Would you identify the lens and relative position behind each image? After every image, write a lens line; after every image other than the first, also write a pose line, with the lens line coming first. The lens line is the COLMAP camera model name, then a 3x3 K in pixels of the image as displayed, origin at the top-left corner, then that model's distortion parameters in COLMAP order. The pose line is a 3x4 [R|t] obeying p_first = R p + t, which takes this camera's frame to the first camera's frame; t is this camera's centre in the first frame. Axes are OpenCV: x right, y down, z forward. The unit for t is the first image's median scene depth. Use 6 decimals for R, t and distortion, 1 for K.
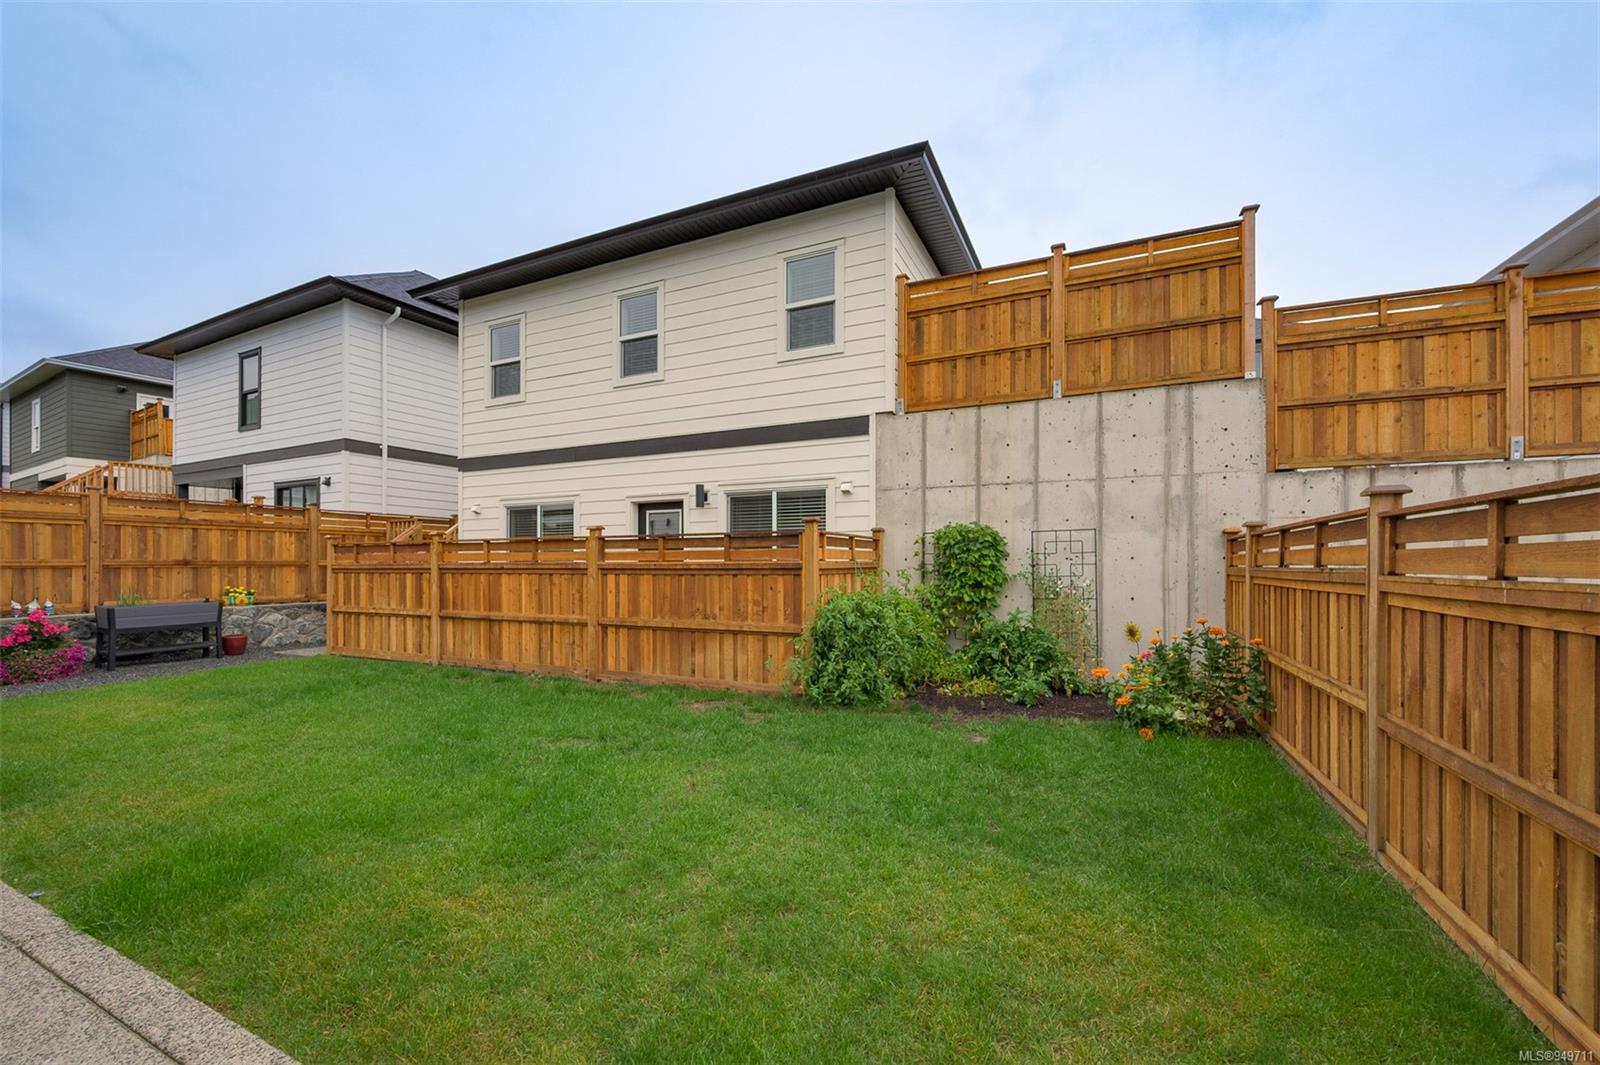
lens RADIAL K [[641.2, 0, 759.6], [0, 641.2, 566.2], [0, 0, 1]] dist [0.002905, 0.000253]
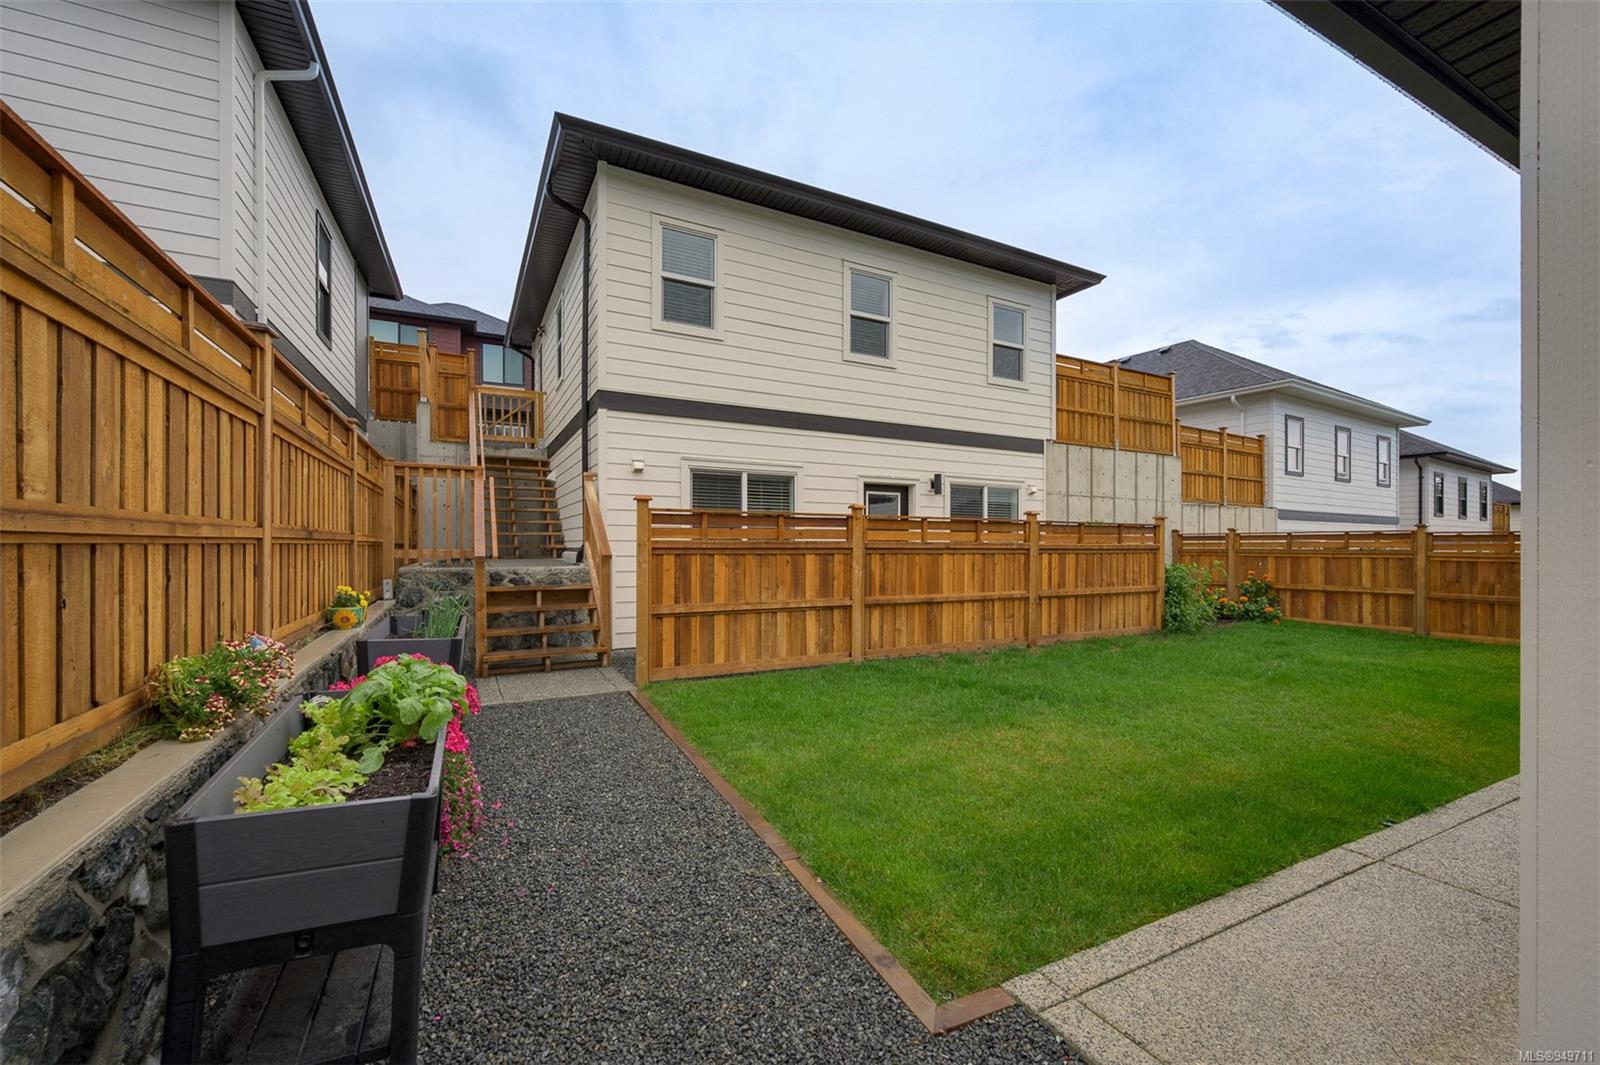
lens RADIAL K [[641.2, 0, 795.9], [0, 641.2, 549.2], [0, 0, 1]] dist [0.002905, 0.000253]
pose [[0.595406, -0.000304, 0.803425, -1.242809], [-0.003773, 0.999988, 0.003175, 0.002260], [-0.803416, -0.004922, 0.595398, 0.575625]]
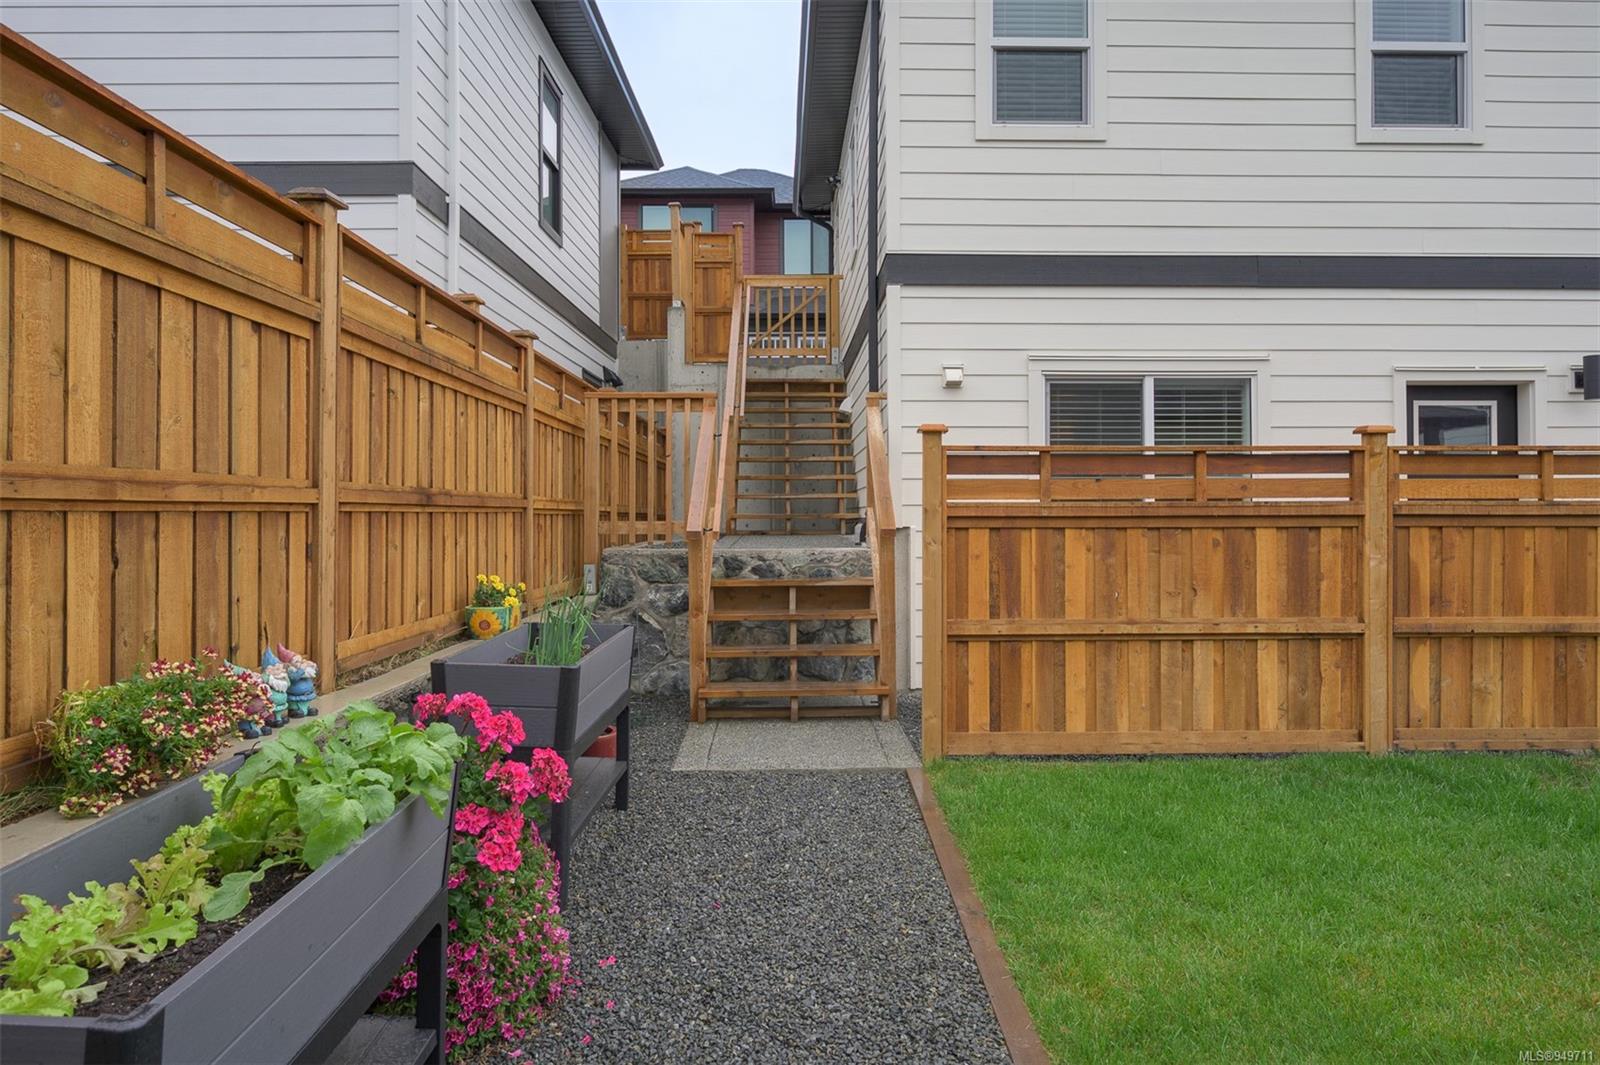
lens RADIAL K [[1070.7, 0, 762.9], [0, 1070.7, 503.9], [0, 0, 1]] dist [0.006214, -0.006110]
pose [[0.886201, 0.004120, 0.463283, -1.176360], [0.001169, 0.999937, -0.011128, 0.003046], [-0.463300, 0.010403, 0.886140, 0.589814]]
